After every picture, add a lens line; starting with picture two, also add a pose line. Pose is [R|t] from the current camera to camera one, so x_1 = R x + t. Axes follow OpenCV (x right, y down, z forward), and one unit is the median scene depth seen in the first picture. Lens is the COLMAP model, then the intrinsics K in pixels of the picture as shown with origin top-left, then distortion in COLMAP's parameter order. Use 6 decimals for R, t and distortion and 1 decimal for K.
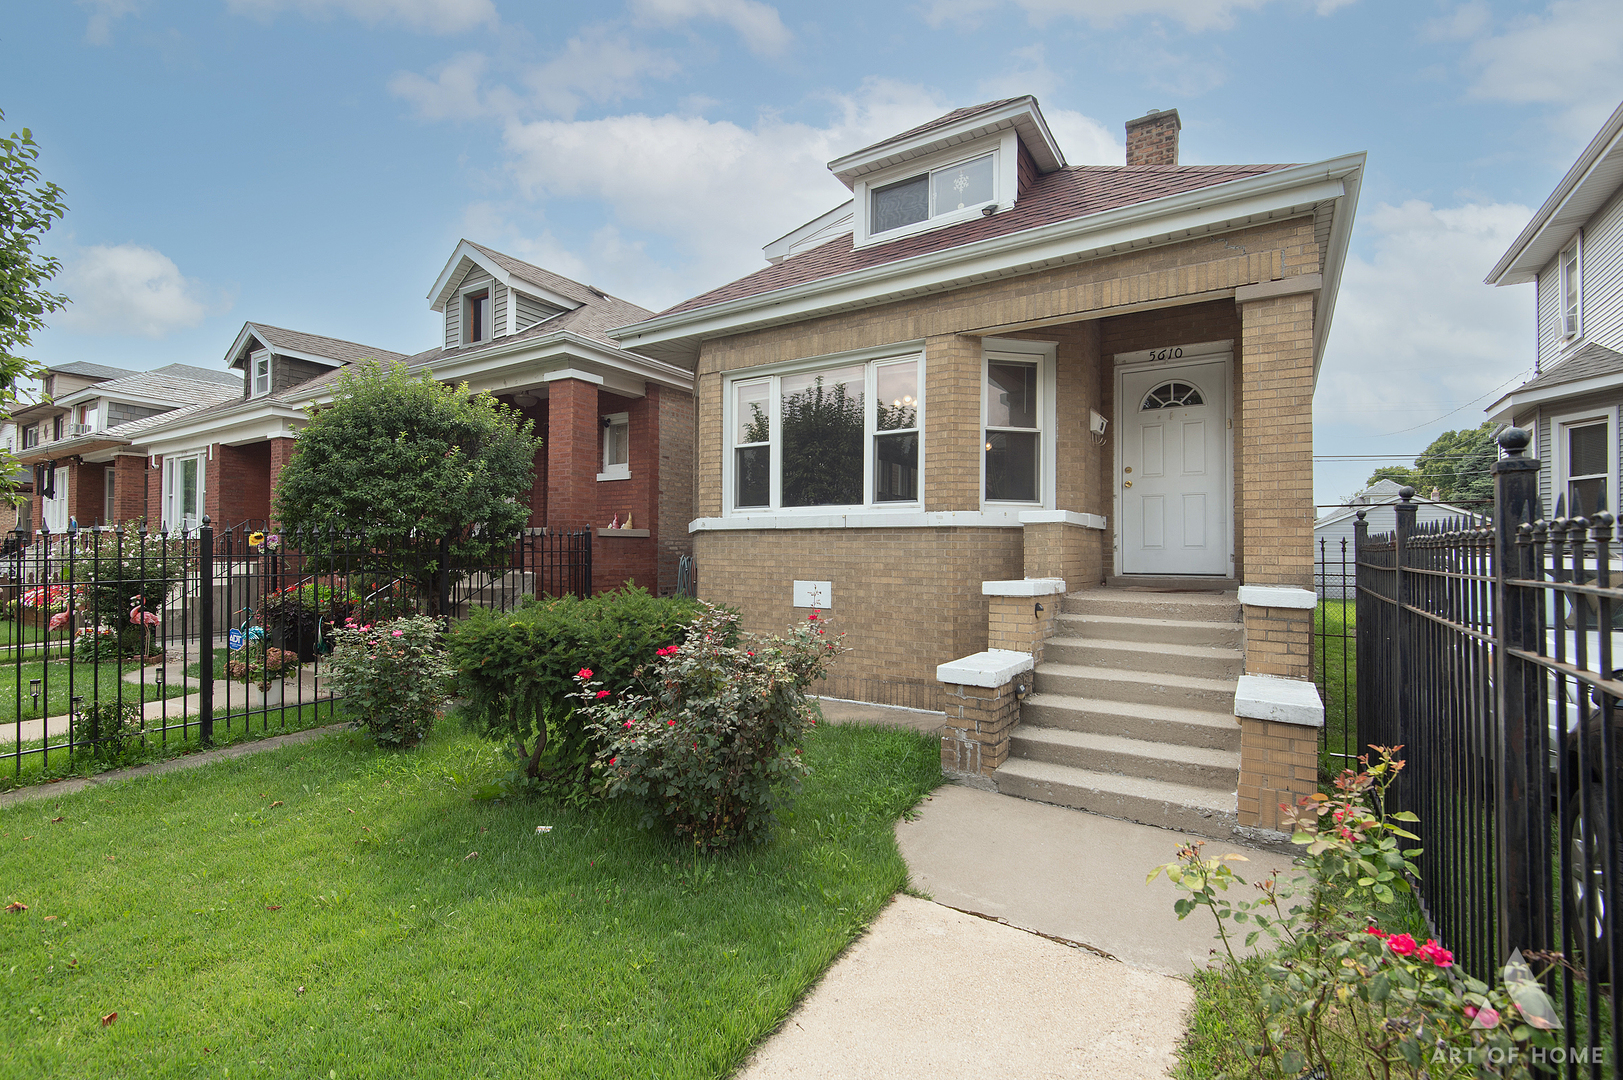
lens RADIAL K [[736.1, 0, 806.8], [0, 736.1, 543.8], [0, 0, 1]] dist [0.047451, -0.033138]
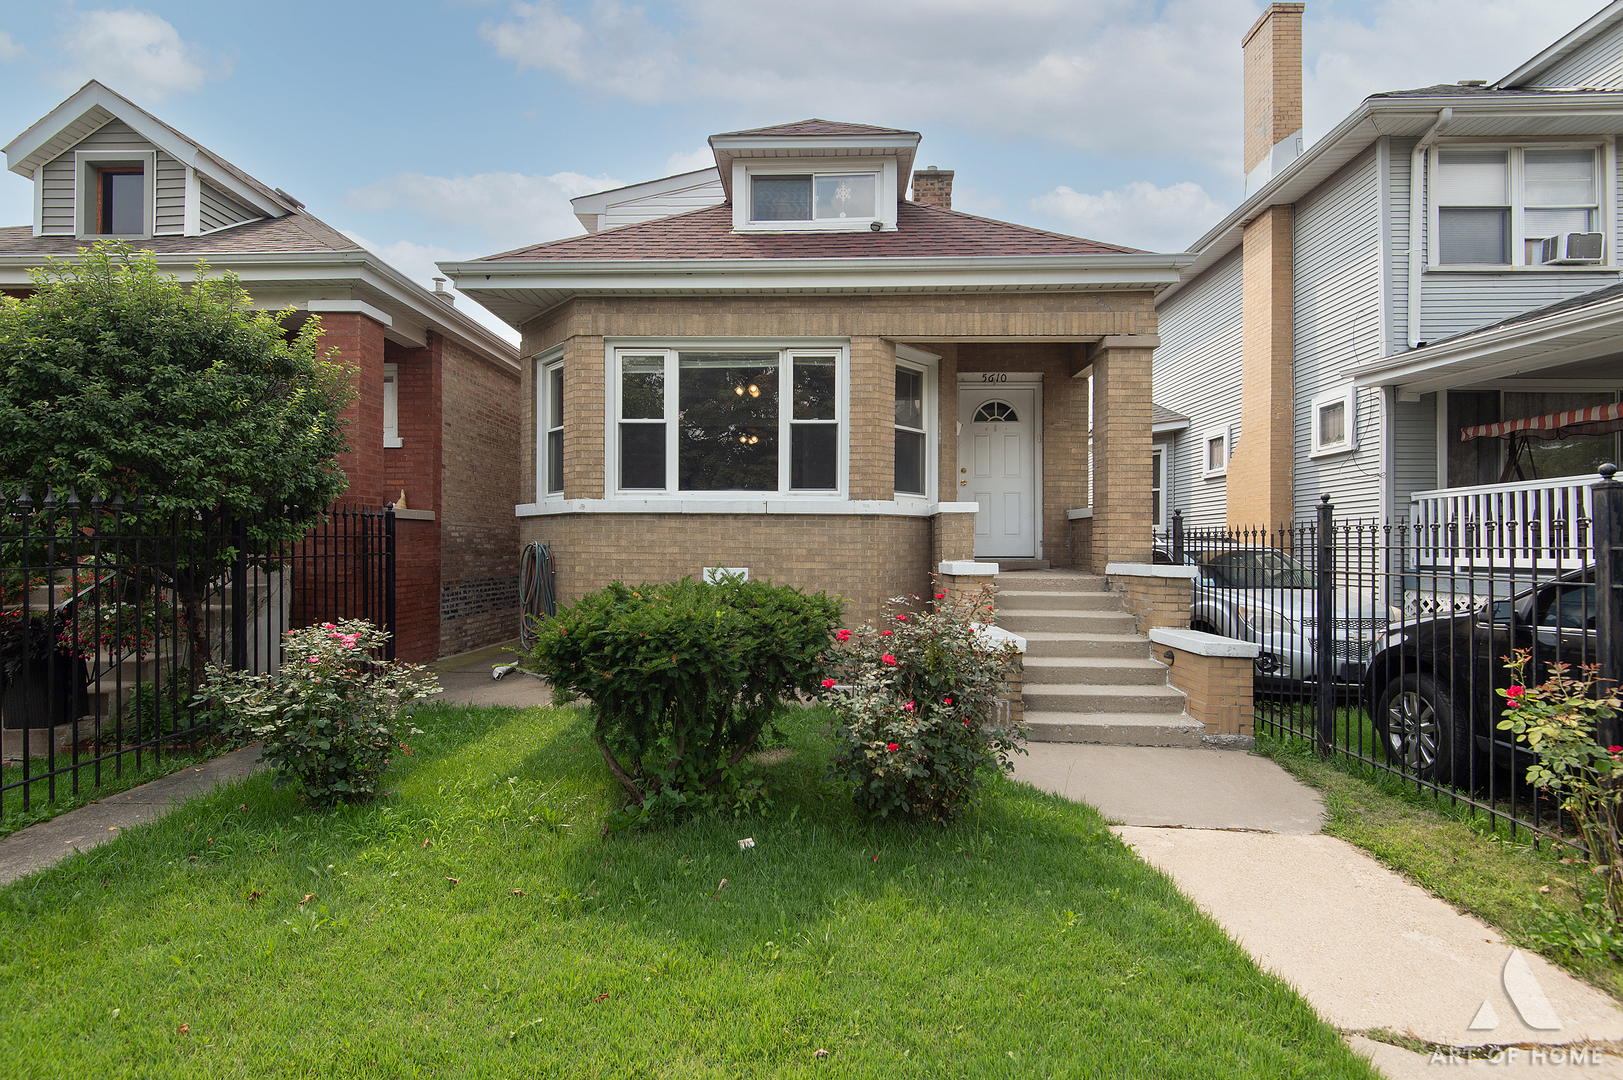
lens RADIAL K [[736.1, 0, 806.8], [0, 736.1, 543.8], [0, 0, 1]] dist [0.047451, -0.033138]
pose [[0.856346, 0.000558, 0.516402, -0.427295], [-0.006511, 0.999932, 0.009718, 0.009358], [-0.516361, -0.011684, 0.856291, 0.117953]]
